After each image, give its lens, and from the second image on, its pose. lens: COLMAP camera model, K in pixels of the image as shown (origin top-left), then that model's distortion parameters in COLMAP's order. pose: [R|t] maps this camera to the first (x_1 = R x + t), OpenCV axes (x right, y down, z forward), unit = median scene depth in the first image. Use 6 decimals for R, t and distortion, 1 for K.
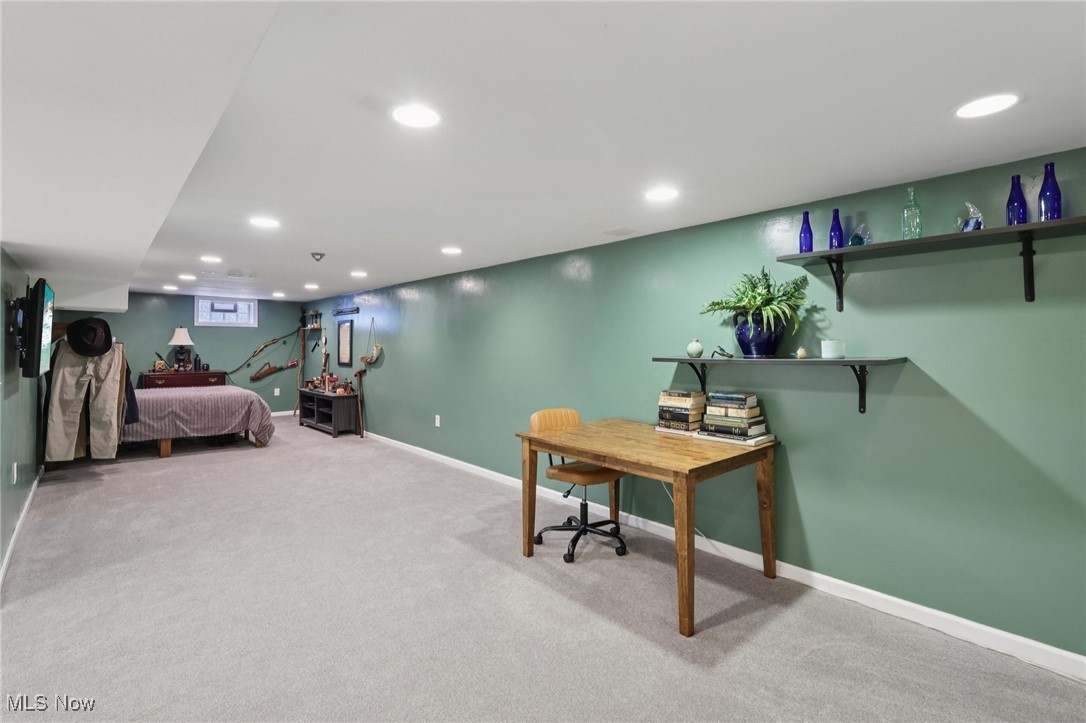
lens RADIAL K [[506.4, 0, 543.0], [0, 506.4, 361.5], [0, 0, 1]] dist [-0.000894, -0.000020]
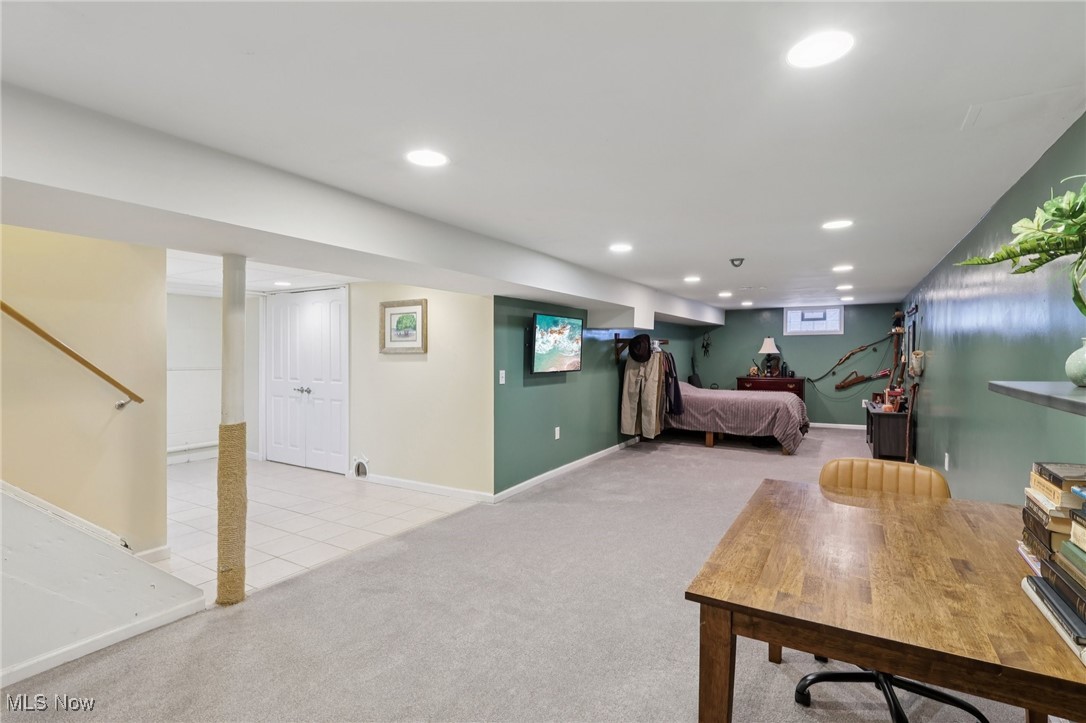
lens RADIAL K [[506.4, 0, 543.0], [0, 506.4, 361.5], [0, 0, 1]] dist [-0.000894, -0.000020]
pose [[0.288729, 0.009486, -0.957364, 0.223441], [-0.023680, 0.999716, 0.002764, -0.006050], [0.957118, 0.021872, 0.288872, 0.213333]]
